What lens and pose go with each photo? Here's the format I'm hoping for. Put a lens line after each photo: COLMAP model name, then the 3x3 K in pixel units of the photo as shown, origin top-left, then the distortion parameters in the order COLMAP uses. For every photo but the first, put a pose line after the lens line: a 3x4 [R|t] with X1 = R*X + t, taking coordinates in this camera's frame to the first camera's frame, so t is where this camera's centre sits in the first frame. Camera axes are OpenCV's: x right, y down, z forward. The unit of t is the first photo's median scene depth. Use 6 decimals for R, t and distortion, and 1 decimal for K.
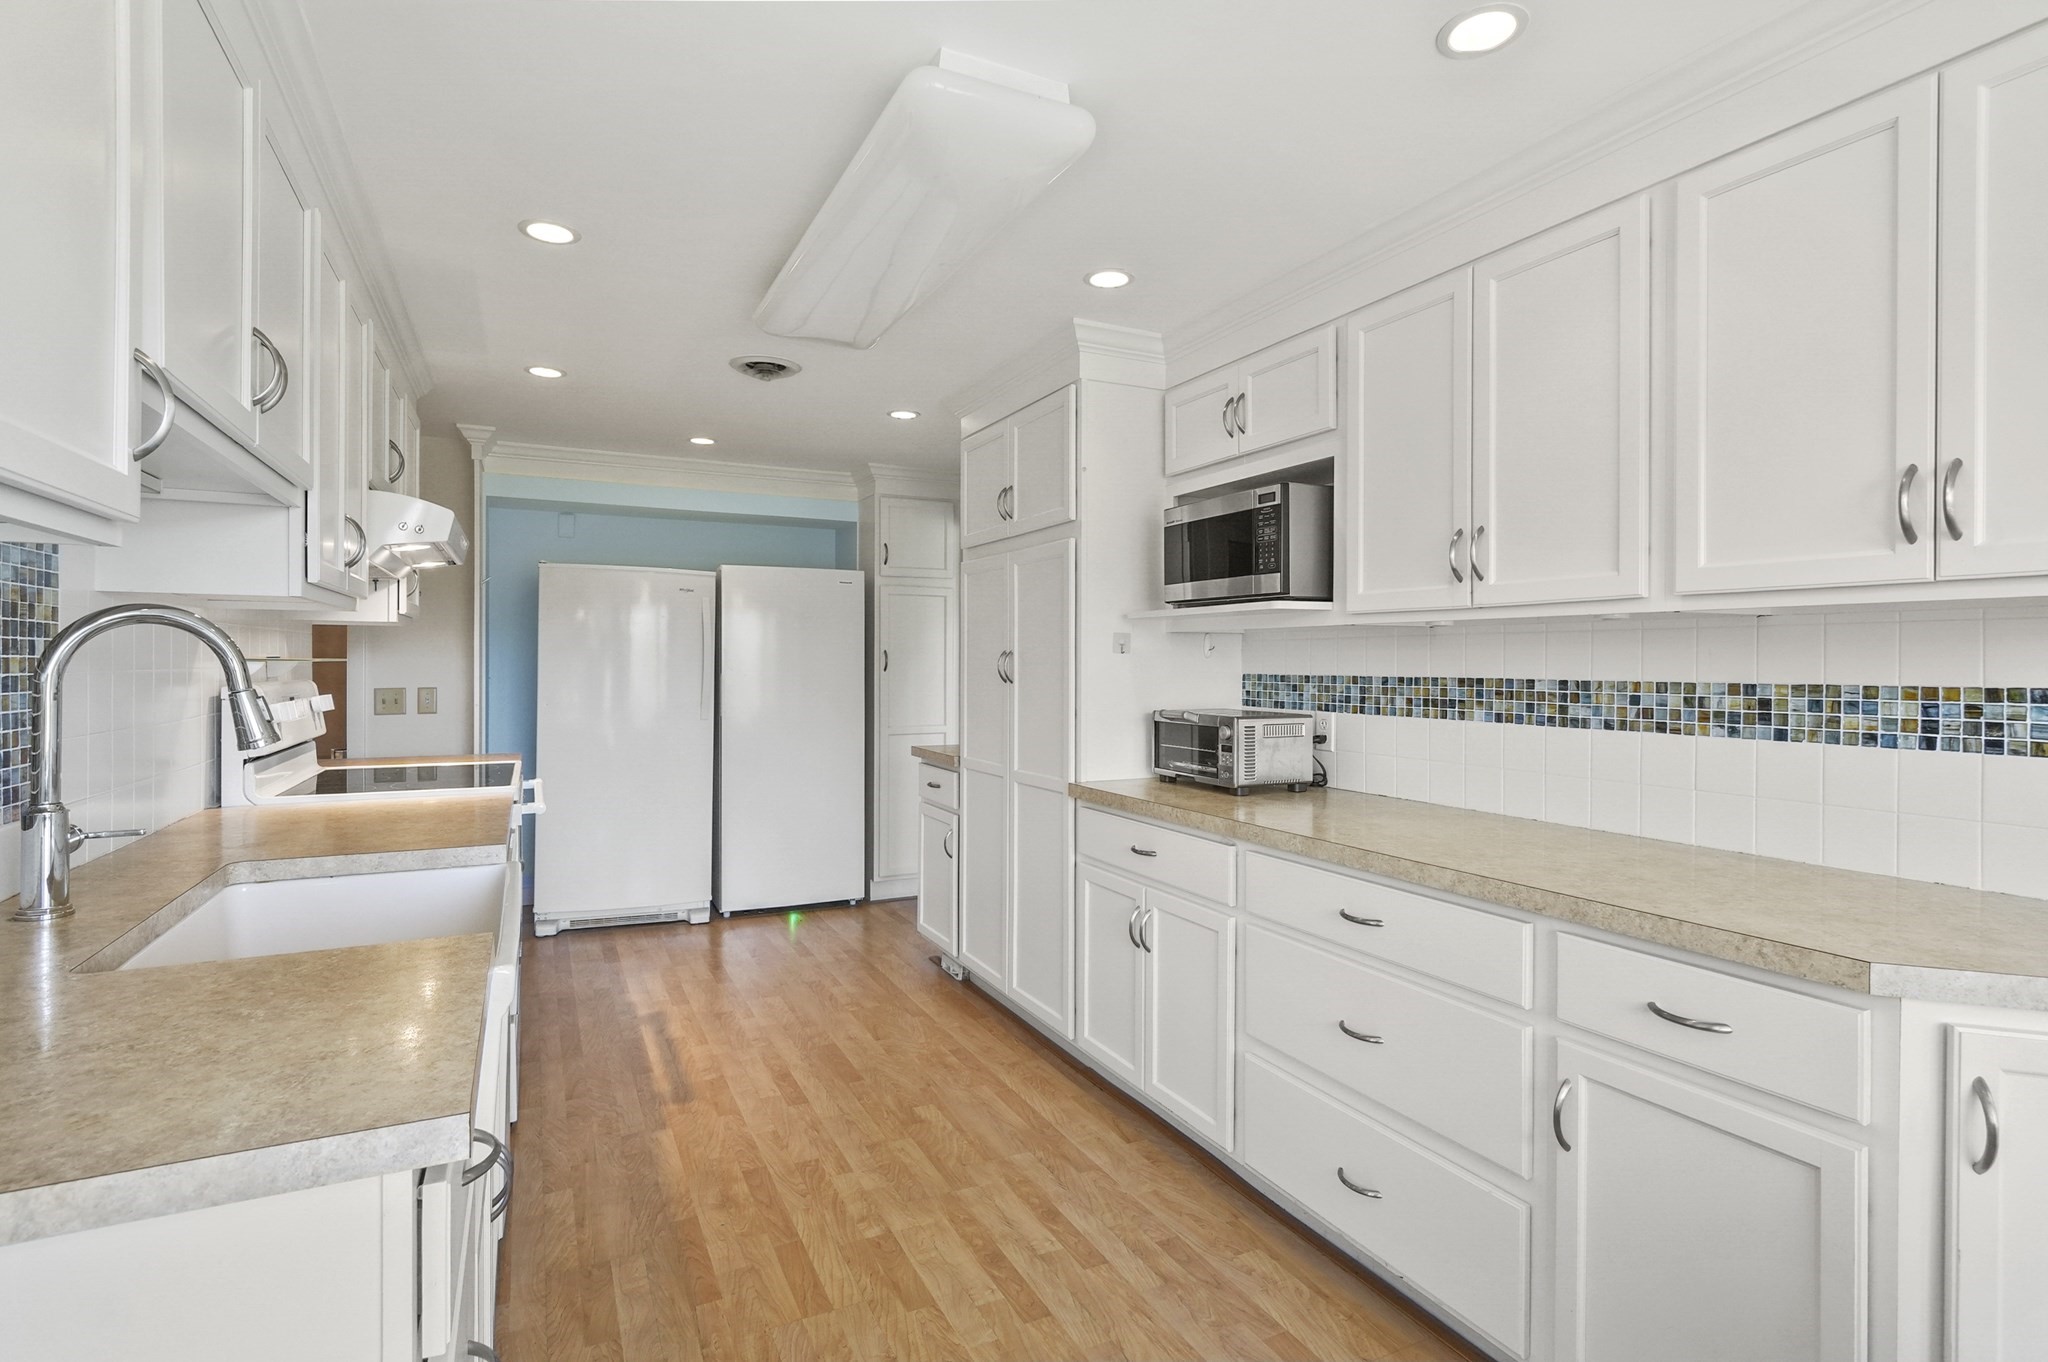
lens RADIAL K [[992.1, 0, 1009.1], [0, 992.1, 669.2], [0, 0, 1]] dist [0.002131, -0.000411]
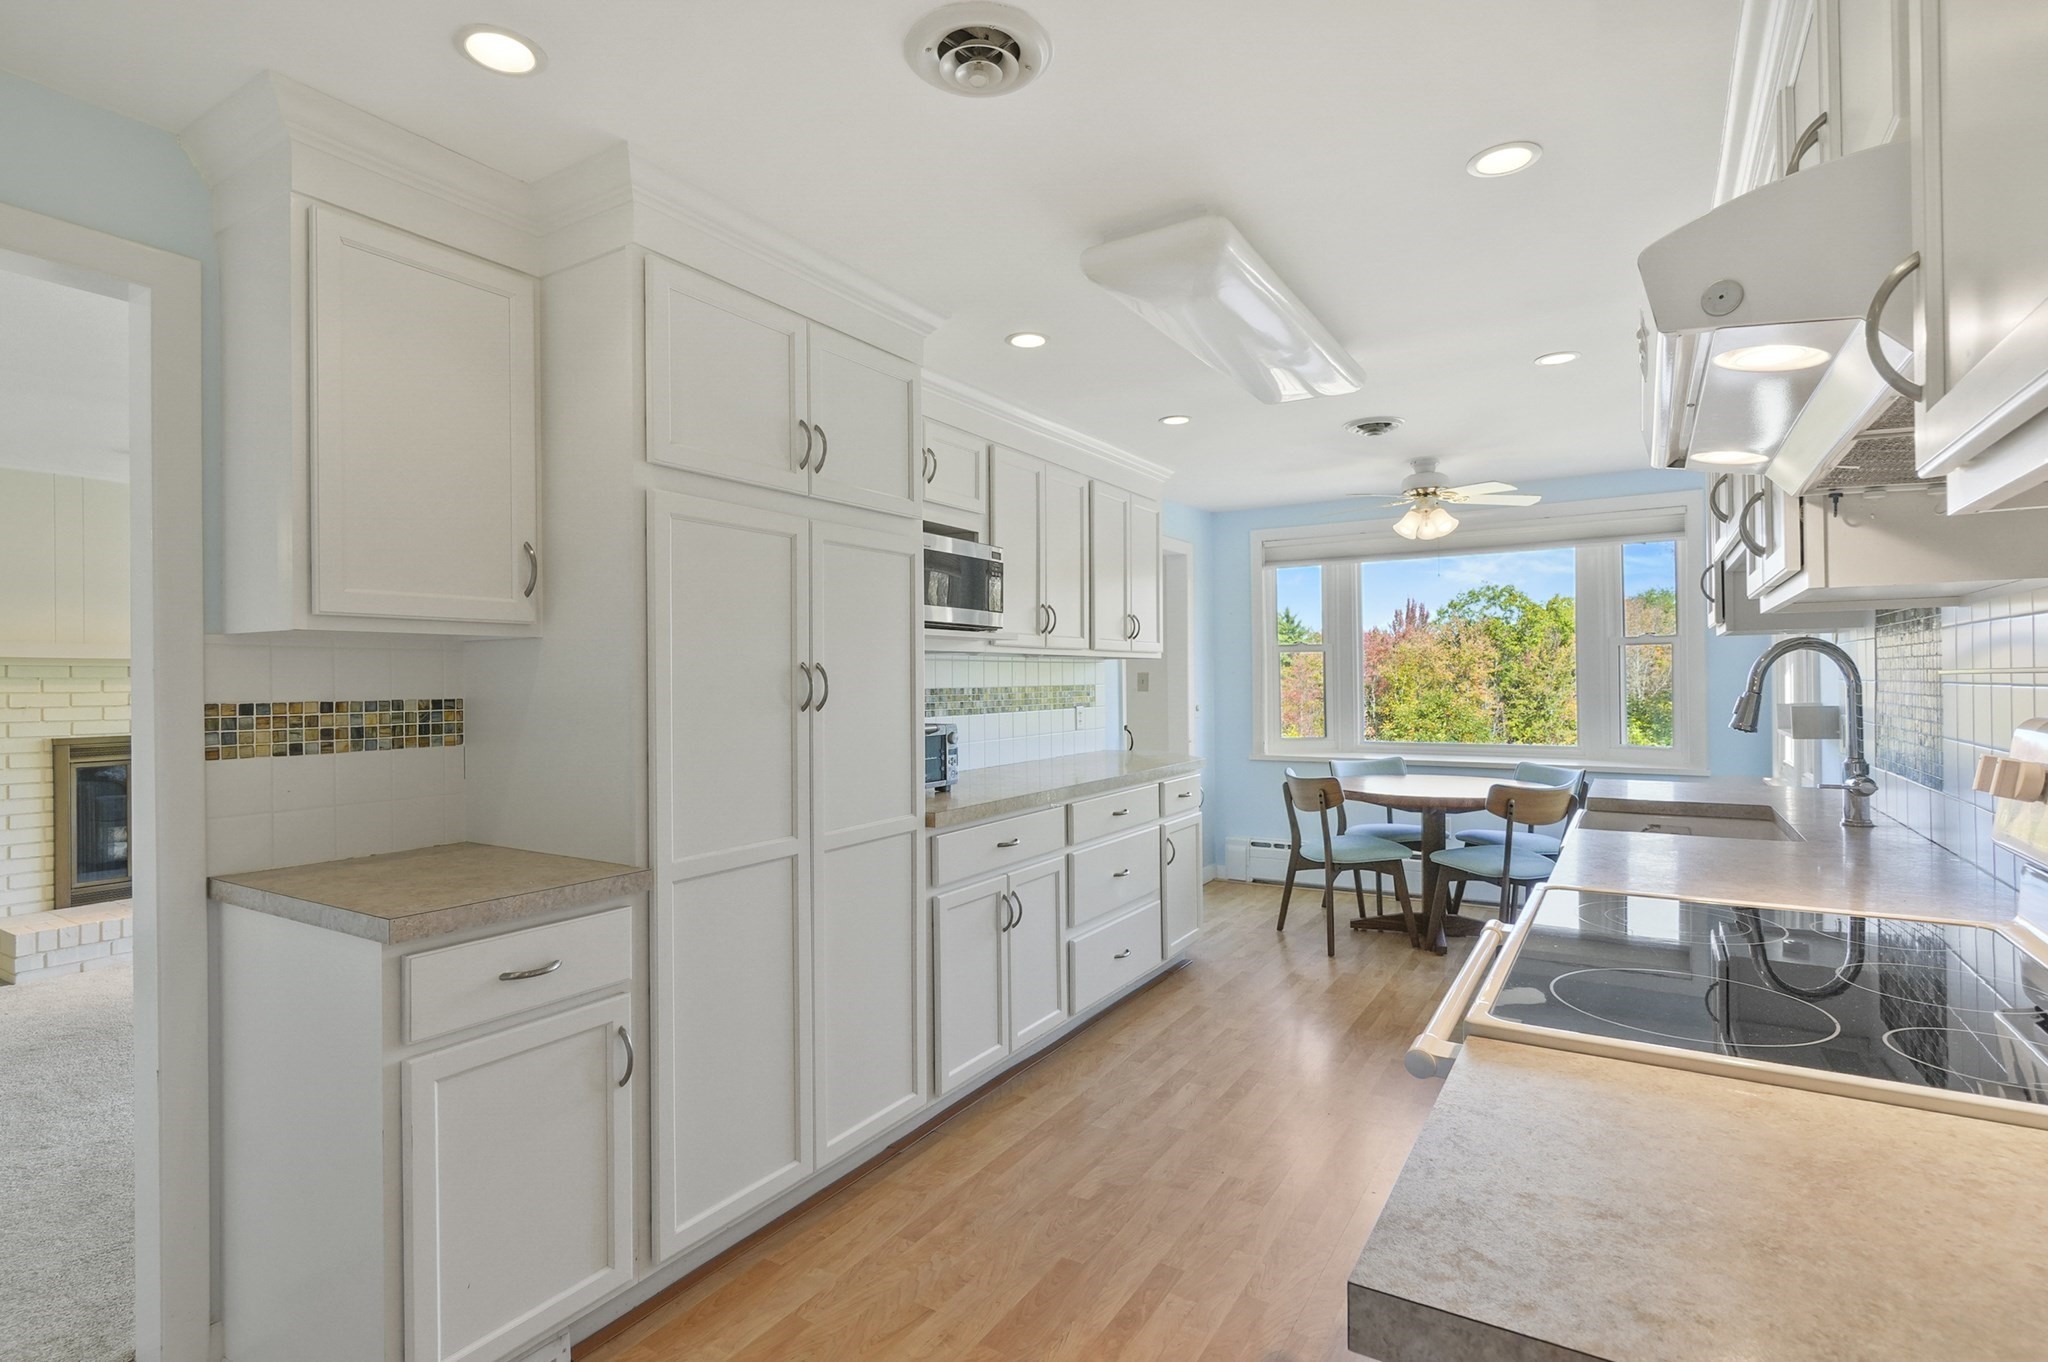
lens RADIAL K [[1006.0, 0, 1027.7], [0, 1006.0, 672.9], [0, 0, 1]] dist [0.002716, 0.000194]
pose [[-0.544949, 0.005543, 0.838451, -0.831452], [0.011270, 0.999936, 0.000715, -0.013281], [-0.838393, 0.009839, -0.544977, 1.575108]]
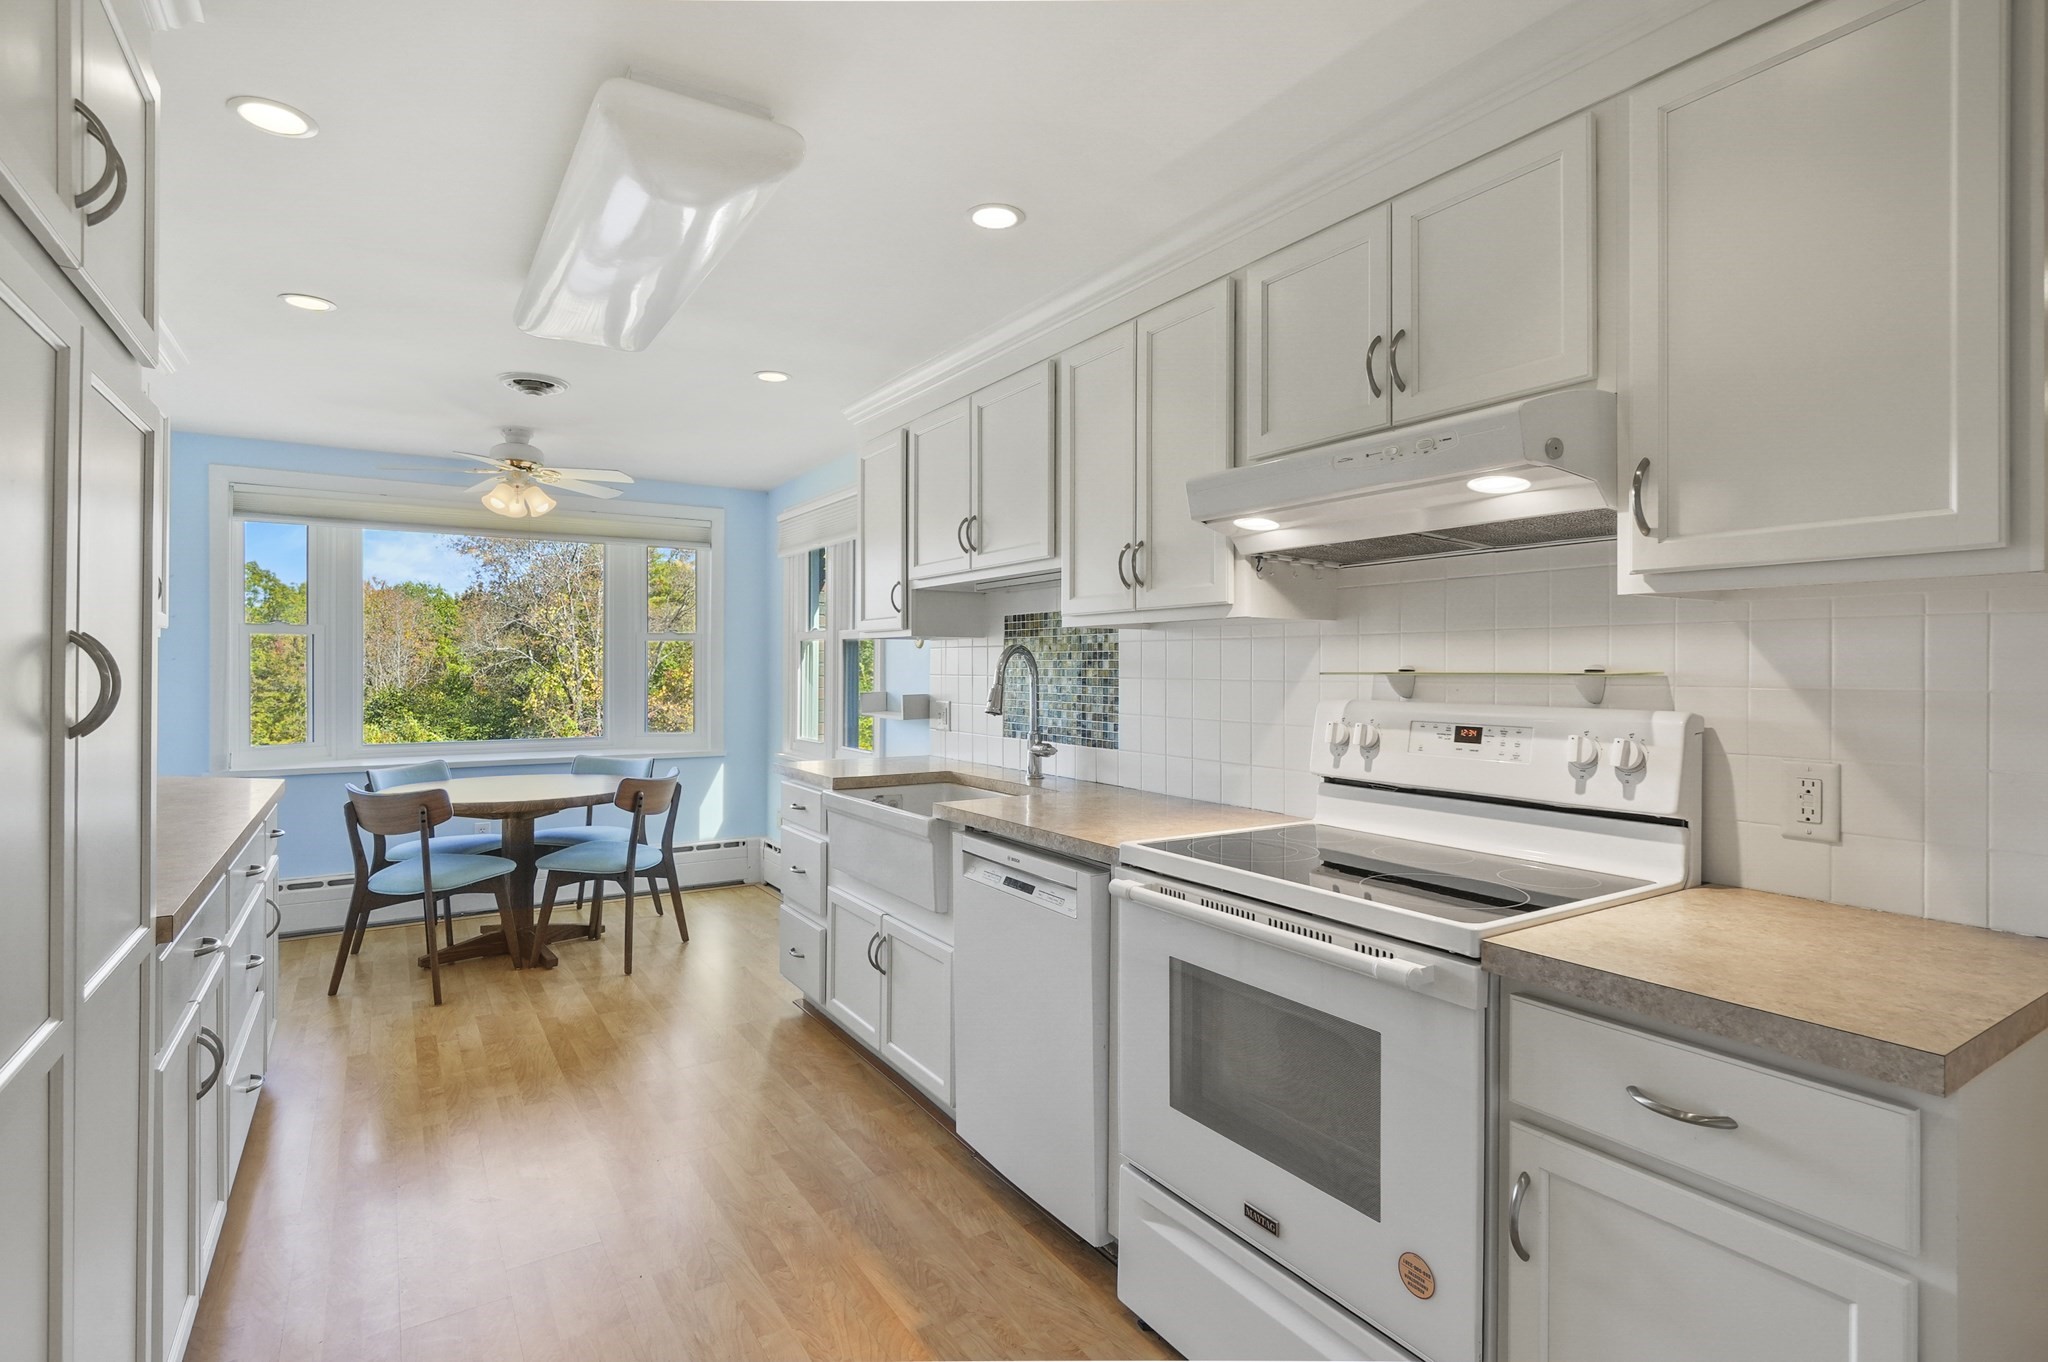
lens RADIAL K [[994.5, 0, 1028.4], [0, 994.5, 667.3], [0, 0, 1]] dist [-0.005254, -0.001622]
pose [[-0.991839, -0.008611, -0.127202, -0.329813], [-0.009369, 0.999942, 0.005362, -0.014639], [0.127149, 0.006510, -0.991862, 1.702074]]
